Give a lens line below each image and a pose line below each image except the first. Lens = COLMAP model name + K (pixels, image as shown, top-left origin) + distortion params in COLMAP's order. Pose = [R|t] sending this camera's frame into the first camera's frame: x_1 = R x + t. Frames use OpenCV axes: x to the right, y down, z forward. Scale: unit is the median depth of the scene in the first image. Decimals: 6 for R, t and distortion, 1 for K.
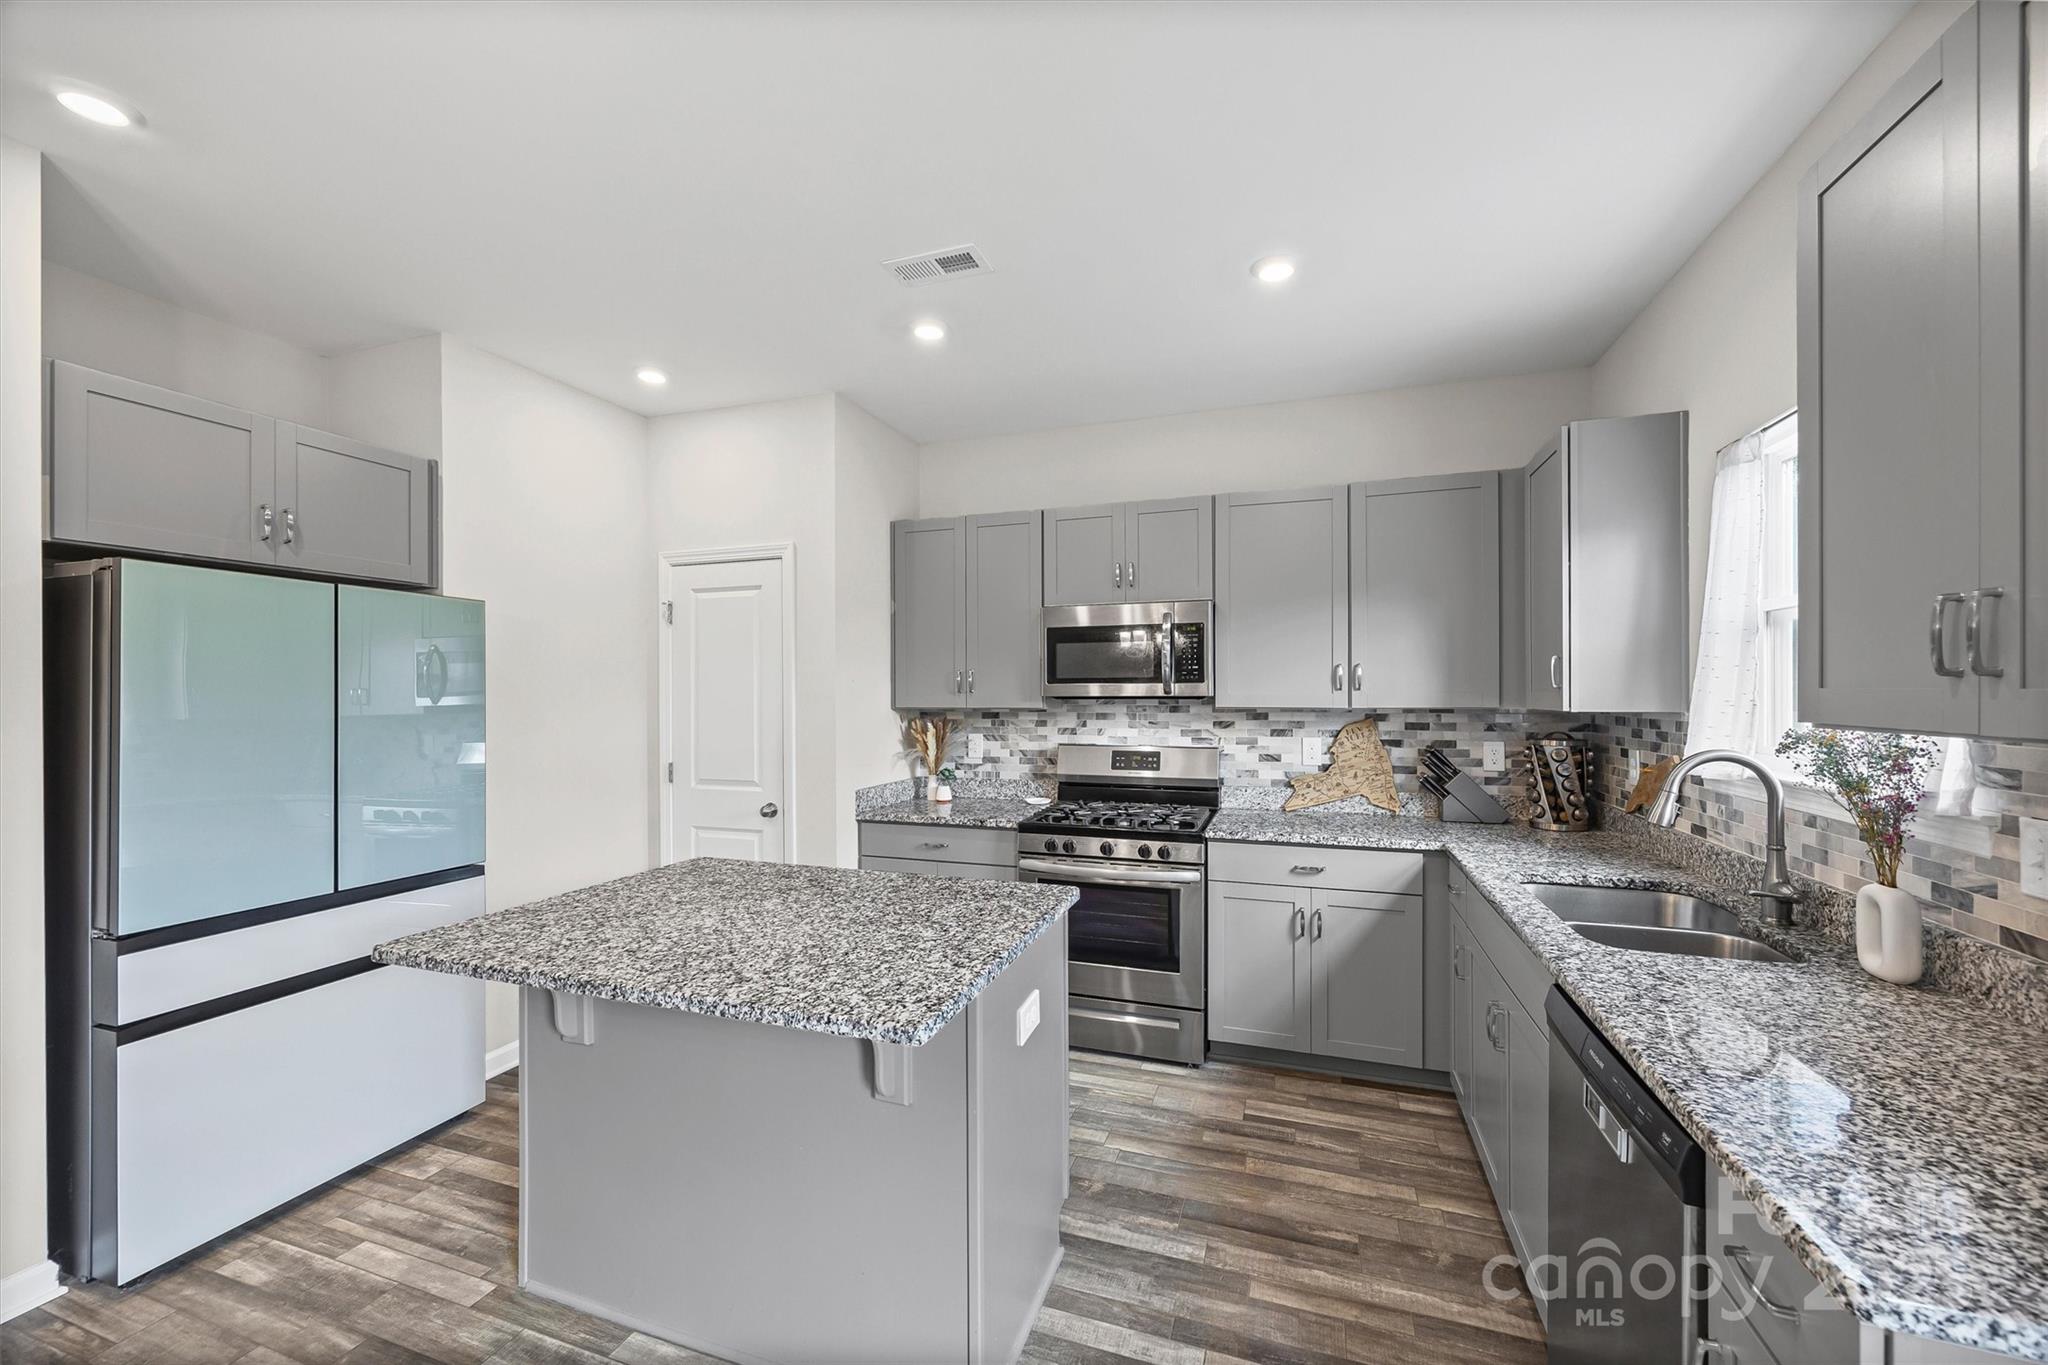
lens RADIAL K [[792.5, 0, 1032.5], [0, 792.5, 693.9], [0, 0, 1]] dist [-0.001133, 0.000047]
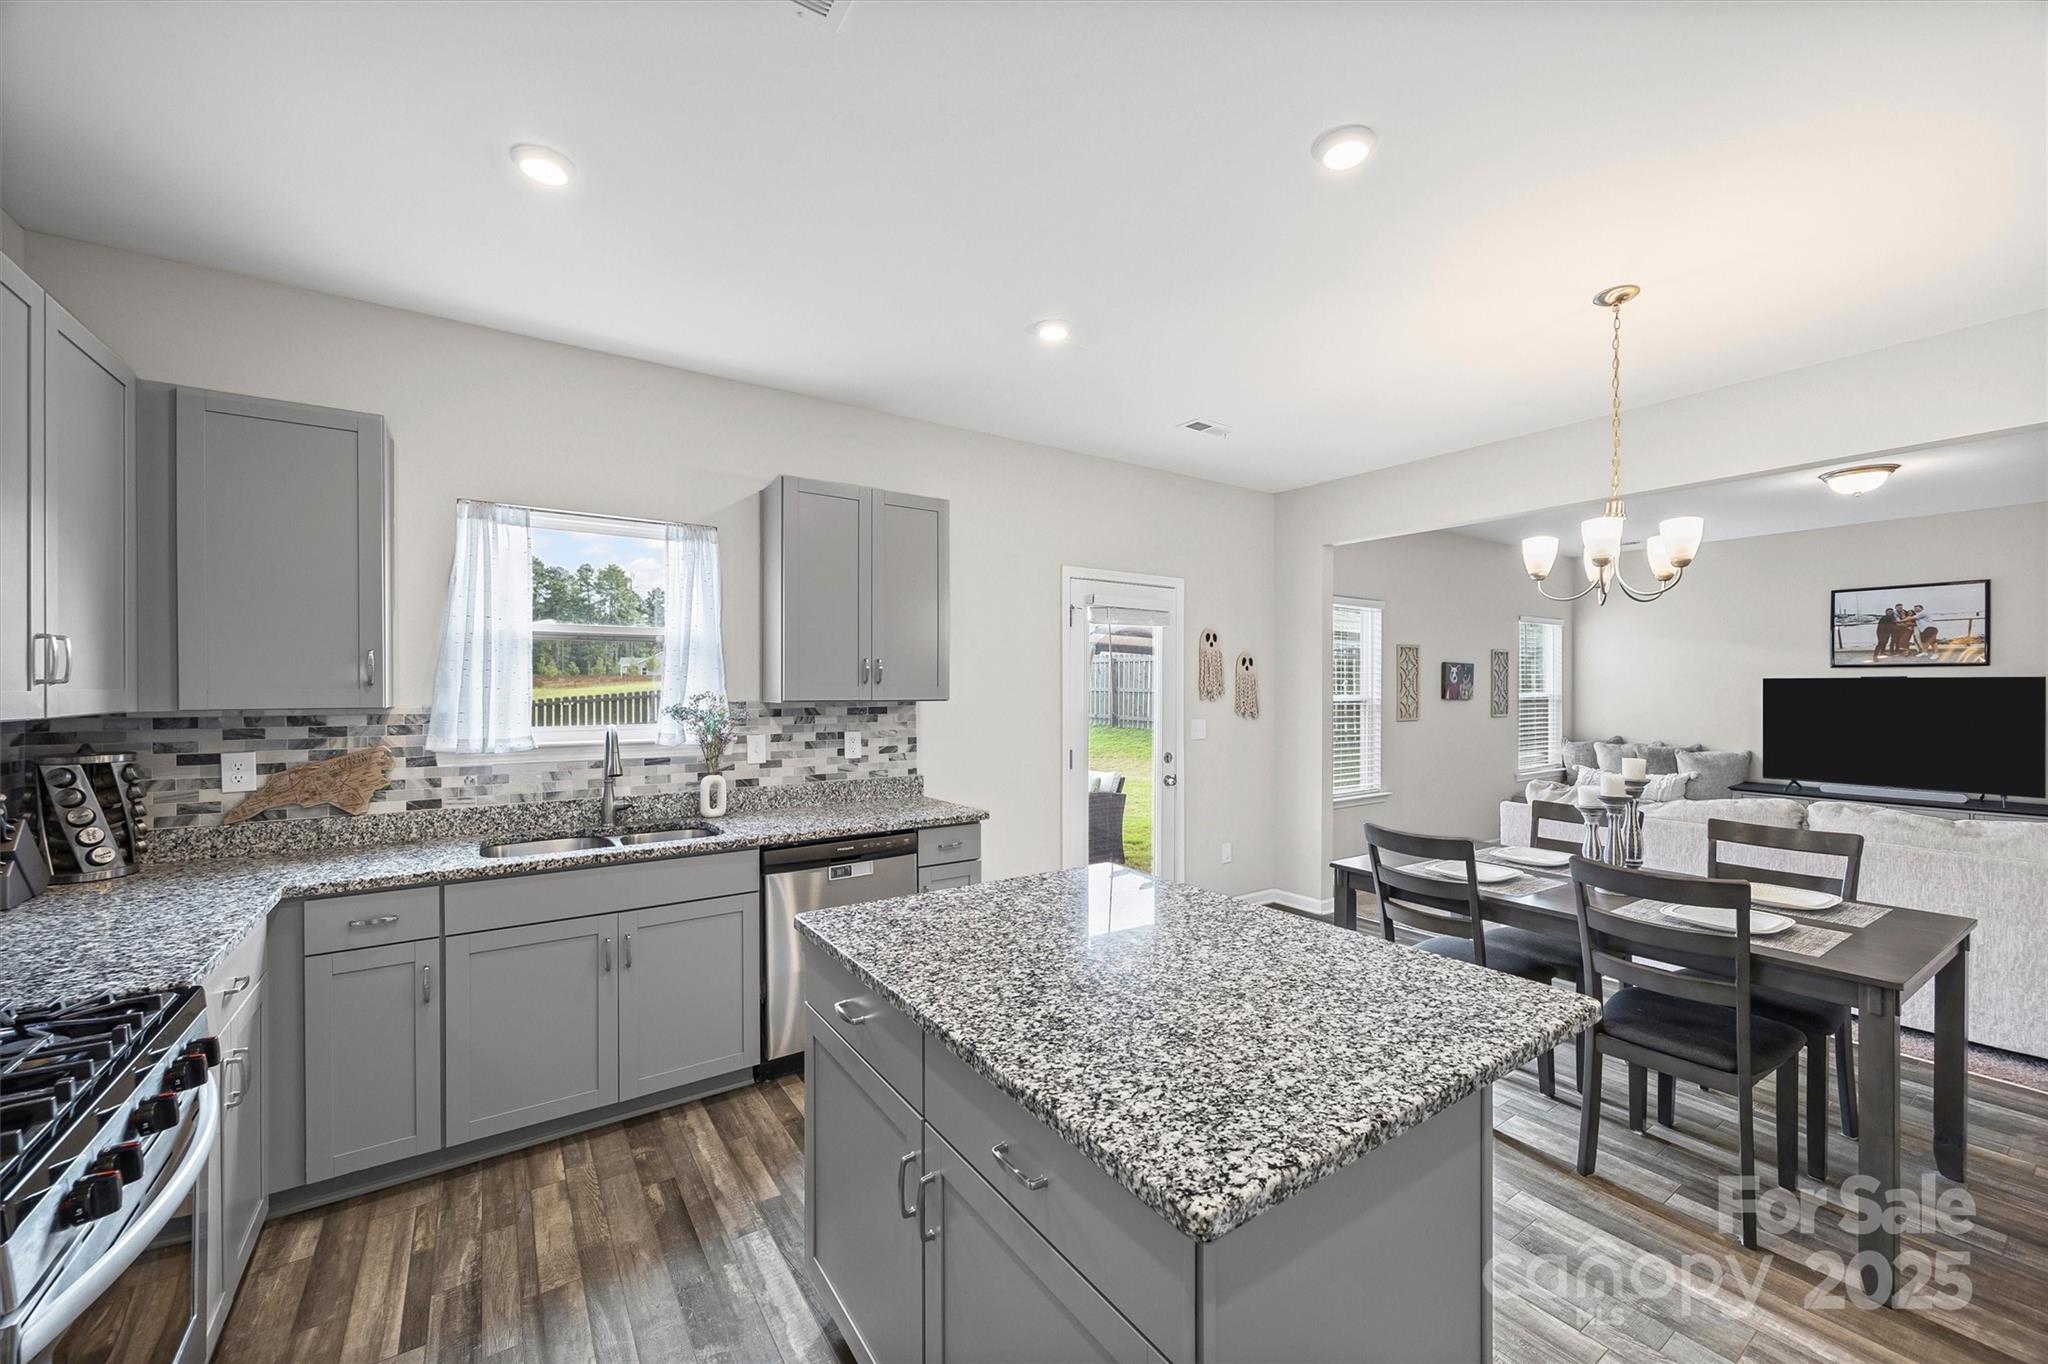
lens RADIAL K [[792.5, 0, 1029.2], [0, 792.5, 682.3], [0, 0, 1]] dist [-0.001133, 0.000047]
pose [[-0.802507, 0.007188, 0.596599, -0.743814], [0.004284, 0.999971, -0.006287, -0.000607], [-0.596627, -0.002489, -0.802515, 1.738408]]
